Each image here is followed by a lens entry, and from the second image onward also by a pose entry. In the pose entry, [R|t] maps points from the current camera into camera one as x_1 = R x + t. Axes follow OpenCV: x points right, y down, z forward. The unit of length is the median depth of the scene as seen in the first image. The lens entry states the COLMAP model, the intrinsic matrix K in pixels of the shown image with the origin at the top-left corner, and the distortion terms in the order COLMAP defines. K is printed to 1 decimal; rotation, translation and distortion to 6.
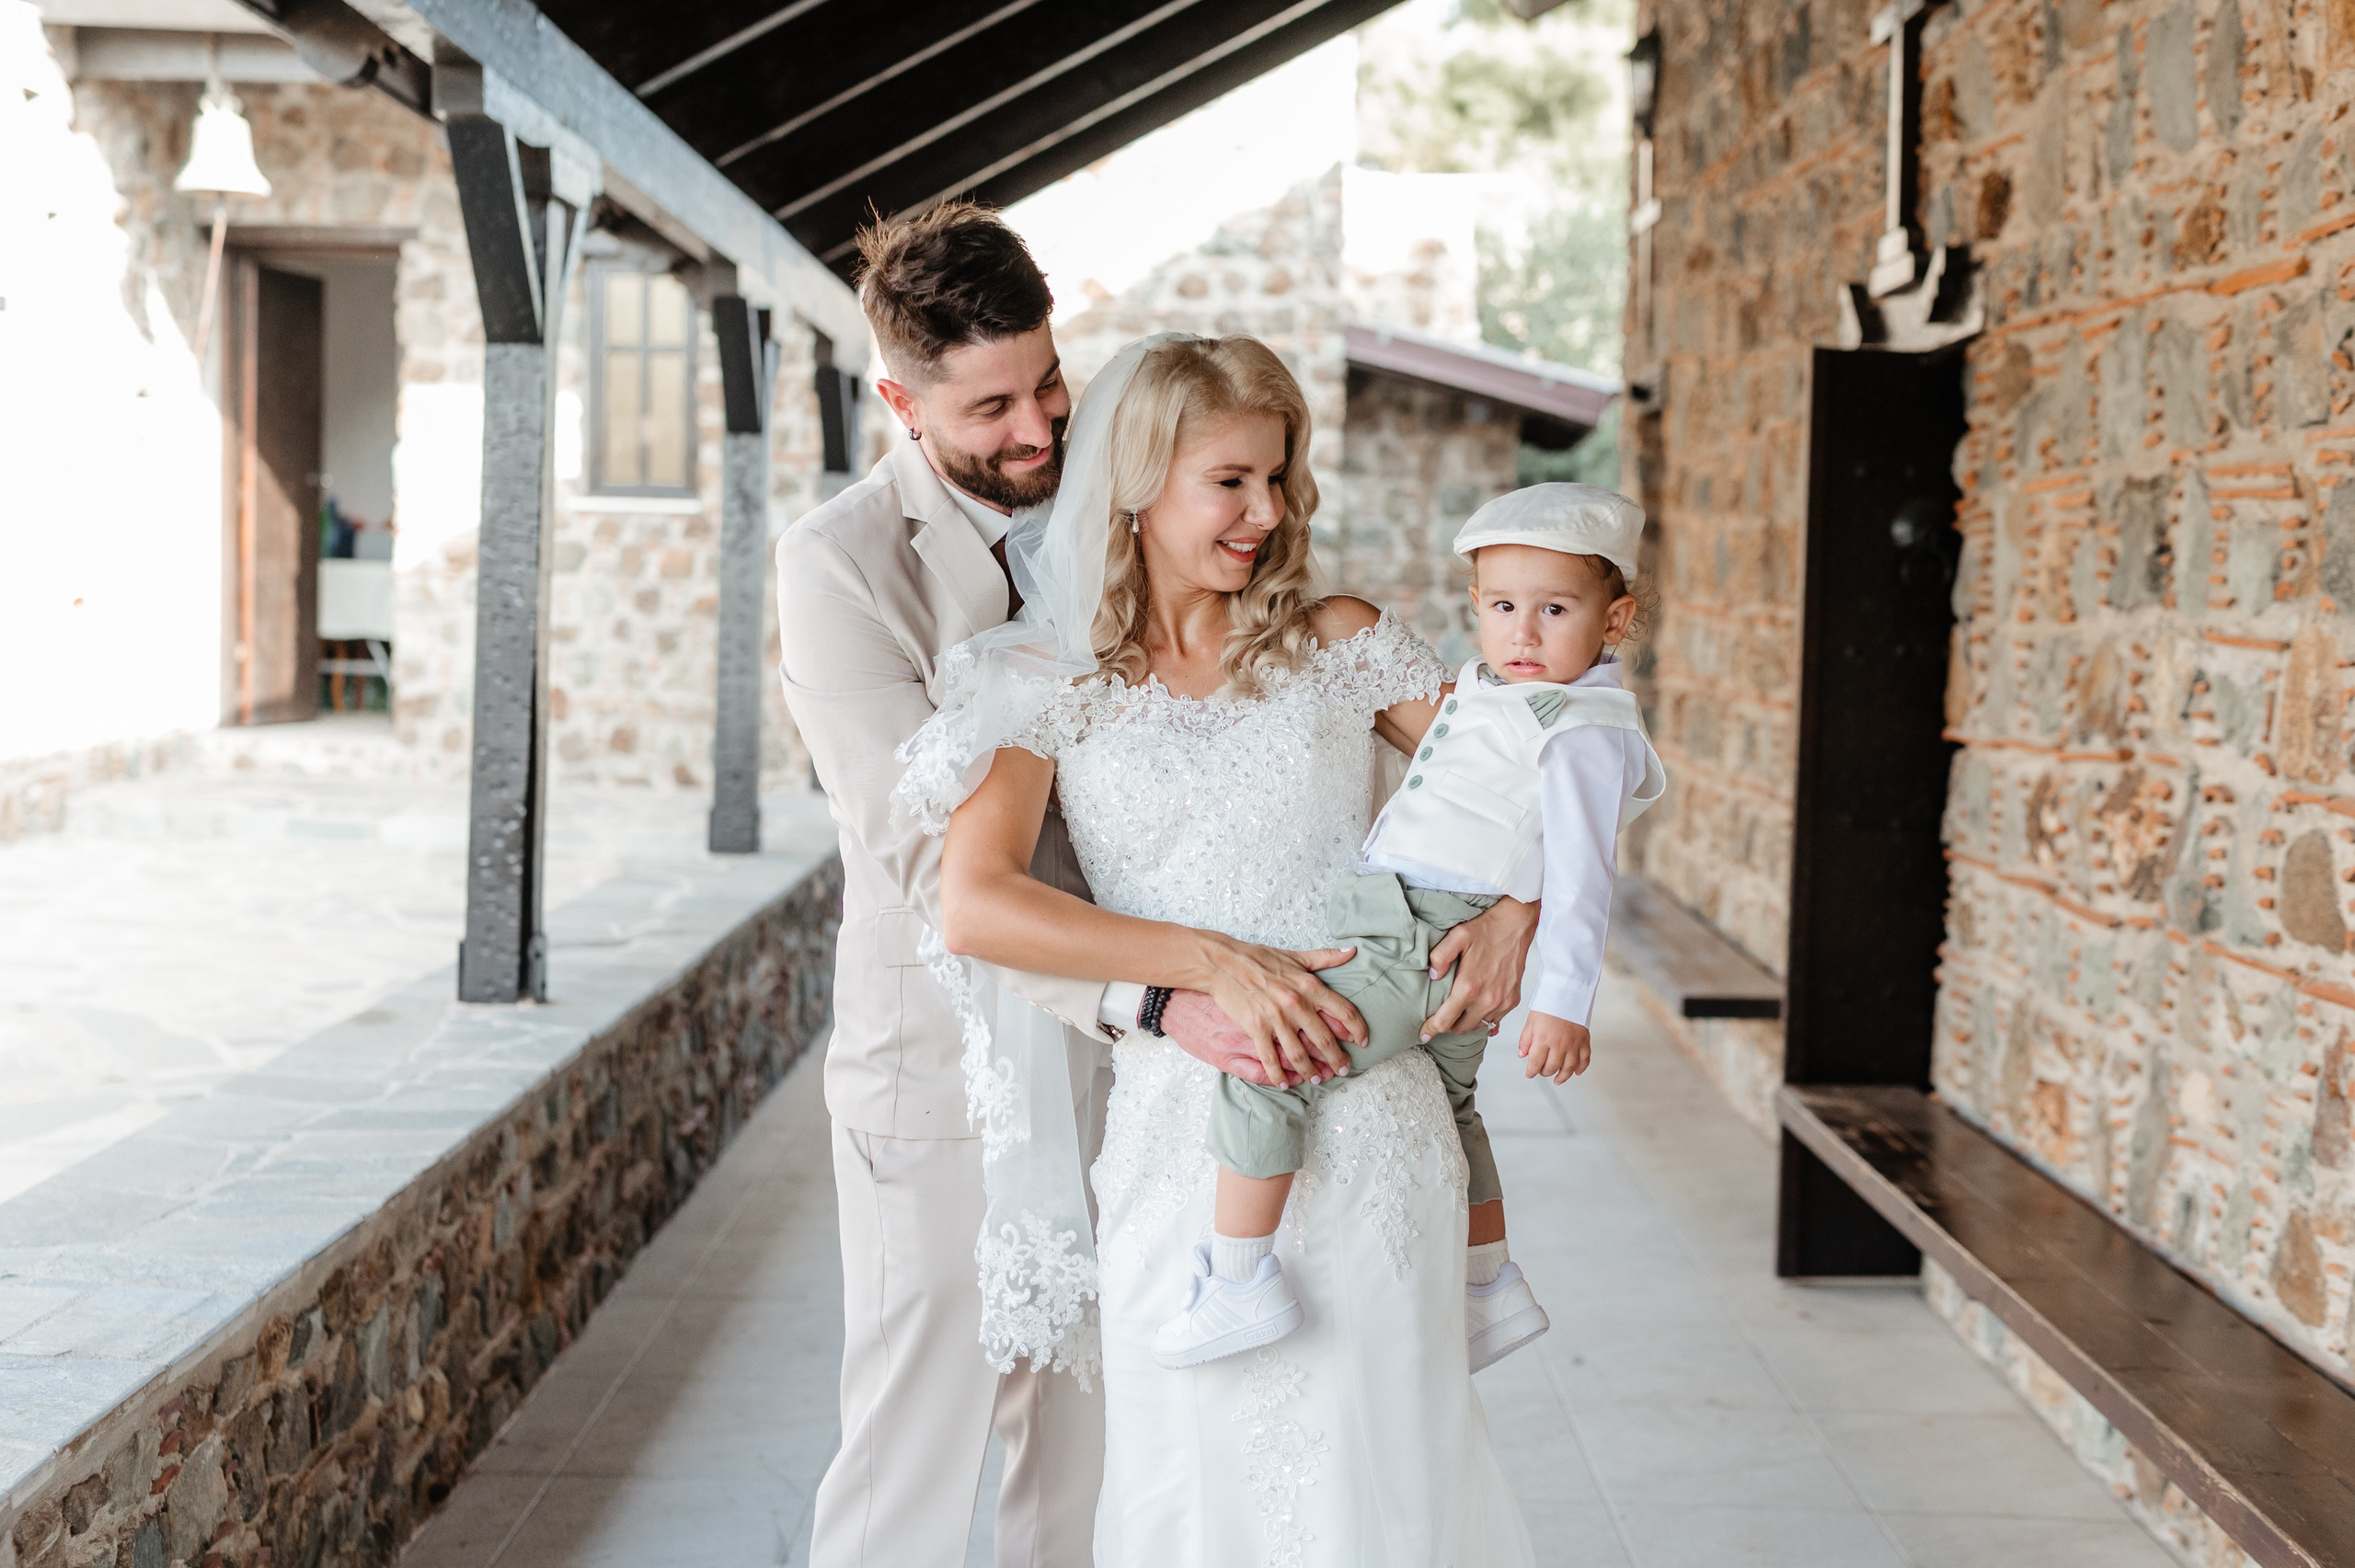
lens RADIAL K [[3191.3, 0, 1180.1], [0, 3191.3, 788.4], [0, 0, 1]] dist [0.064301, 0.000000]
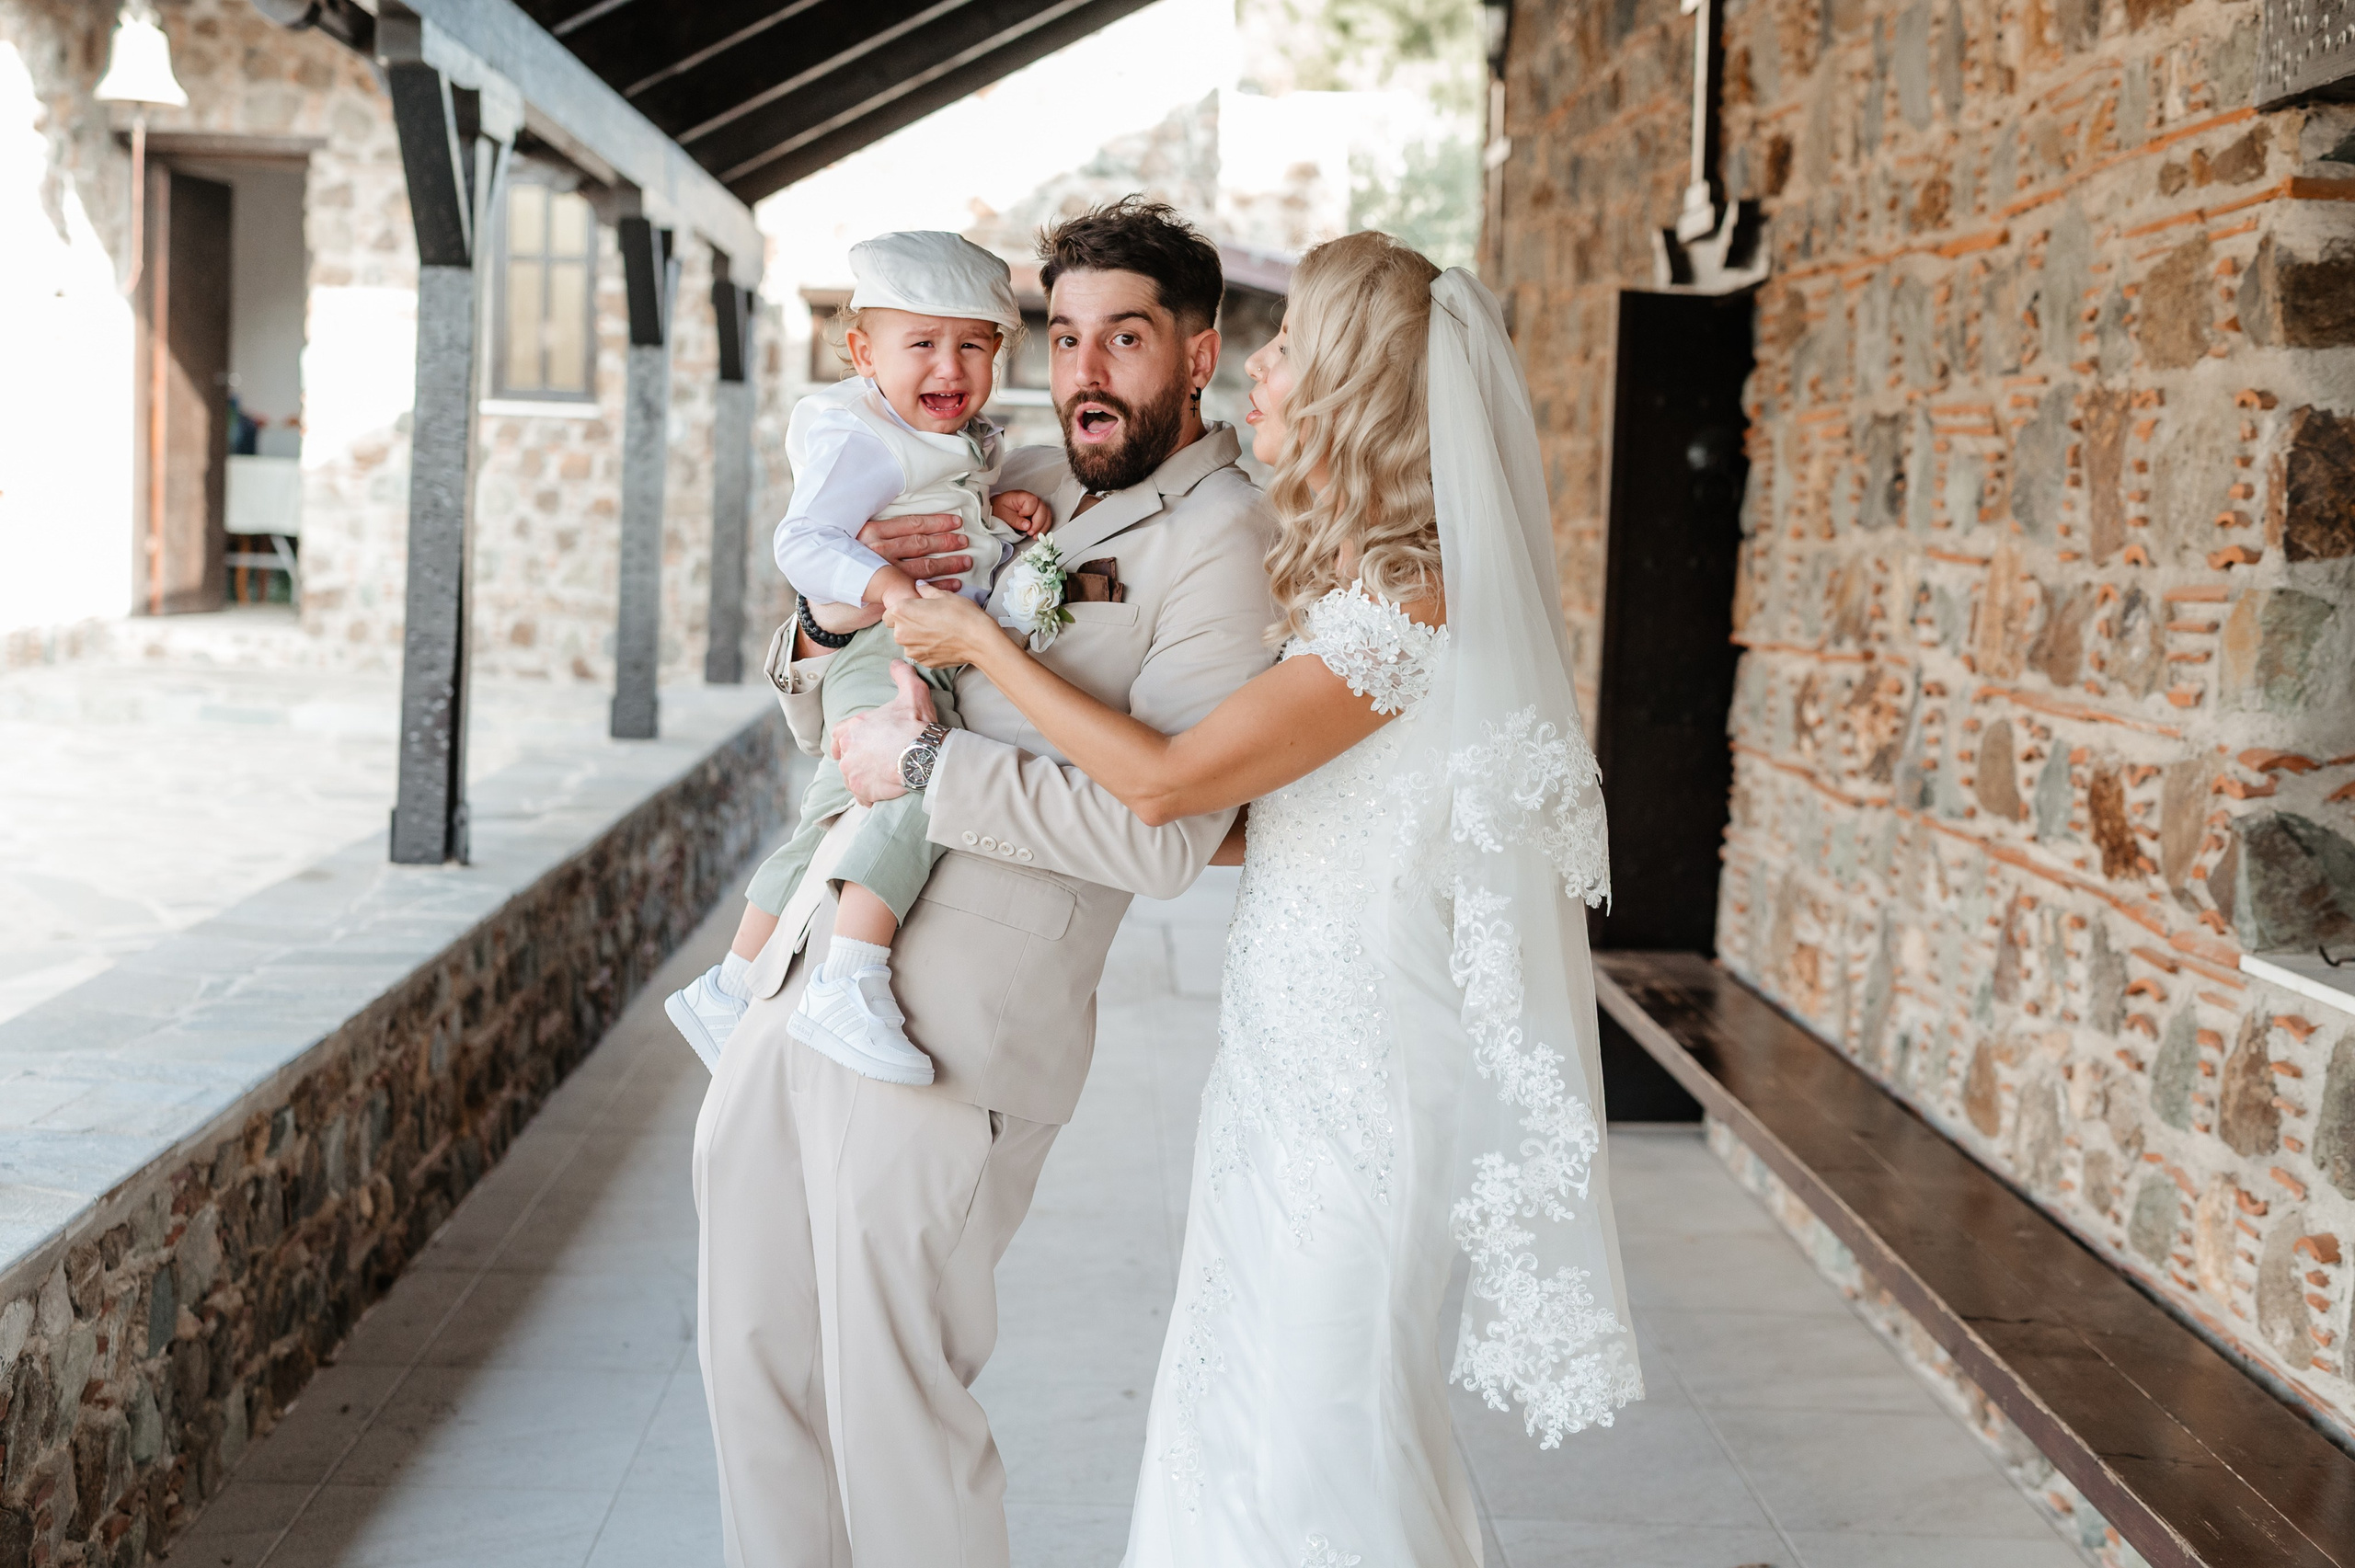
lens RADIAL K [[3191.3, 0, 1177.4], [0, 3191.3, 765.4], [0, 0, 1]] dist [0.064301, 0.000000]
pose [[0.999329, 0.010998, 0.034942, 0.006908], [-0.011756, 0.999698, 0.021586, 0.005576], [-0.034694, -0.021982, 0.999156, -0.108746]]
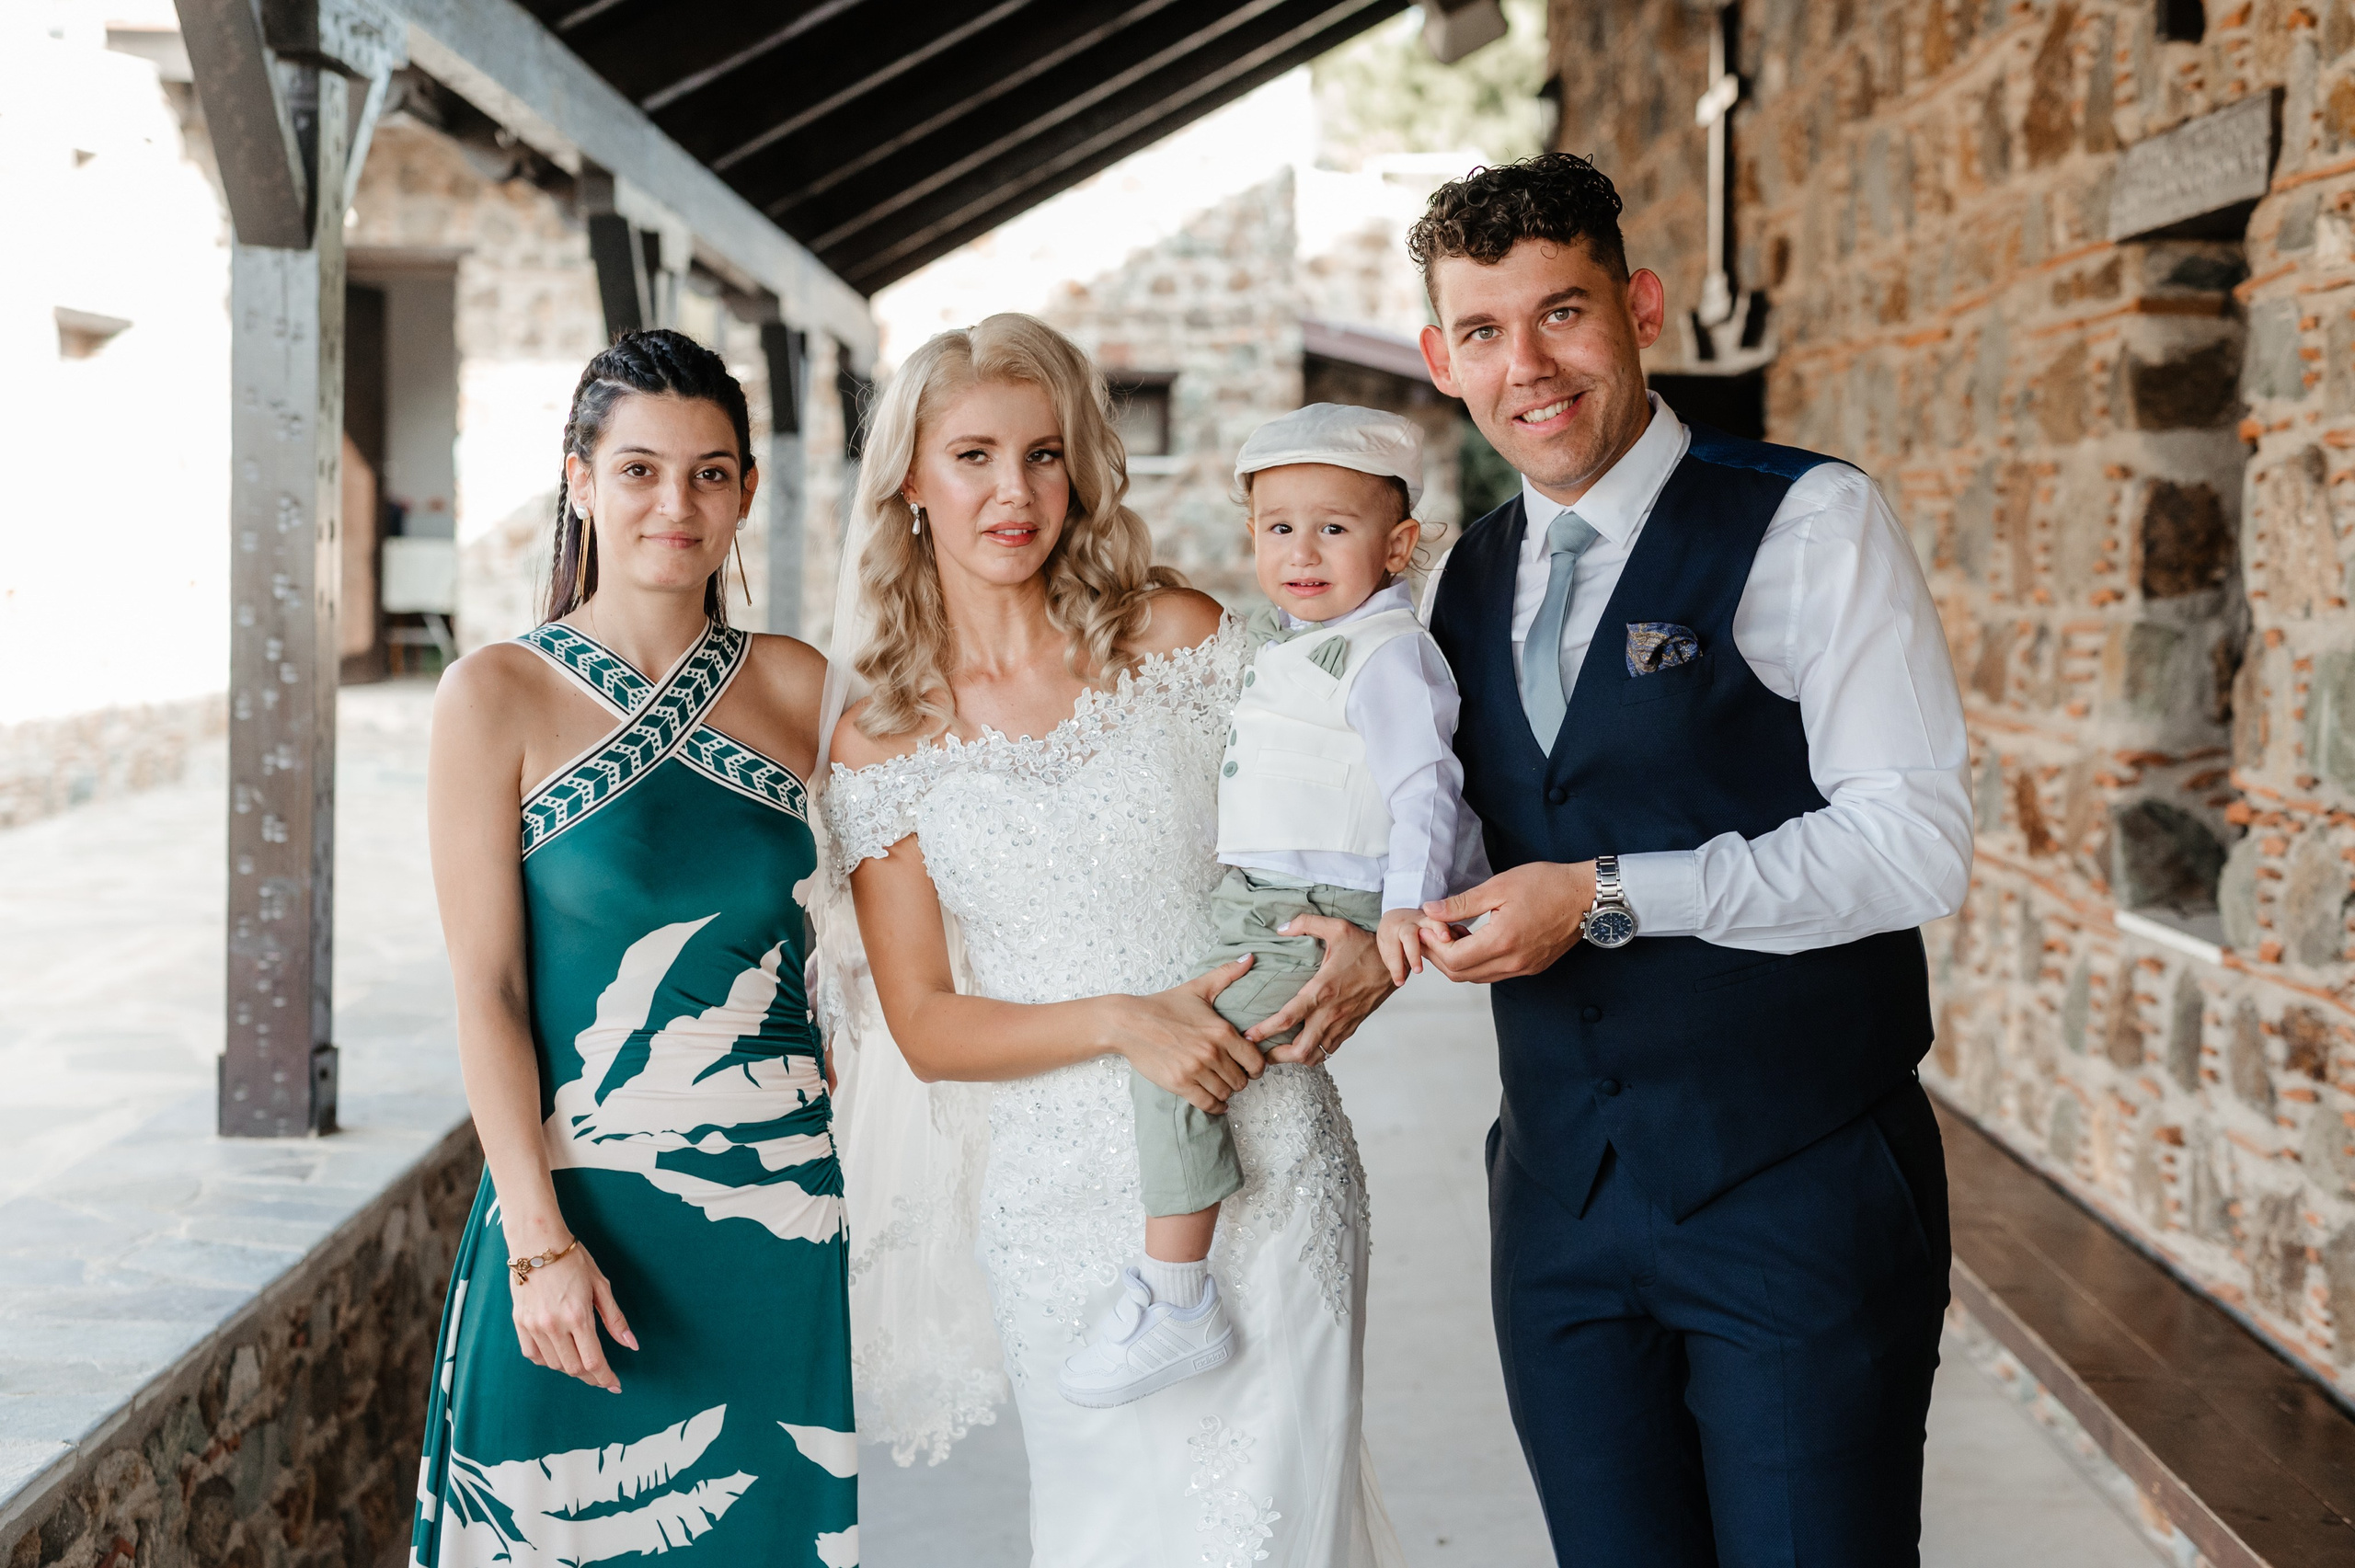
lens RADIAL K [[3191.3, 0, 1199.6], [0, 3191.3, 802.1], [0, 0, 1]] dist [0.064301, 0.000000]
pose [[0.999844, -0.012943, 0.011982, 0.001692], [0.012735, 0.999769, 0.017287, 0.009858], [-0.012203, -0.017131, 0.999779, -0.275135]]
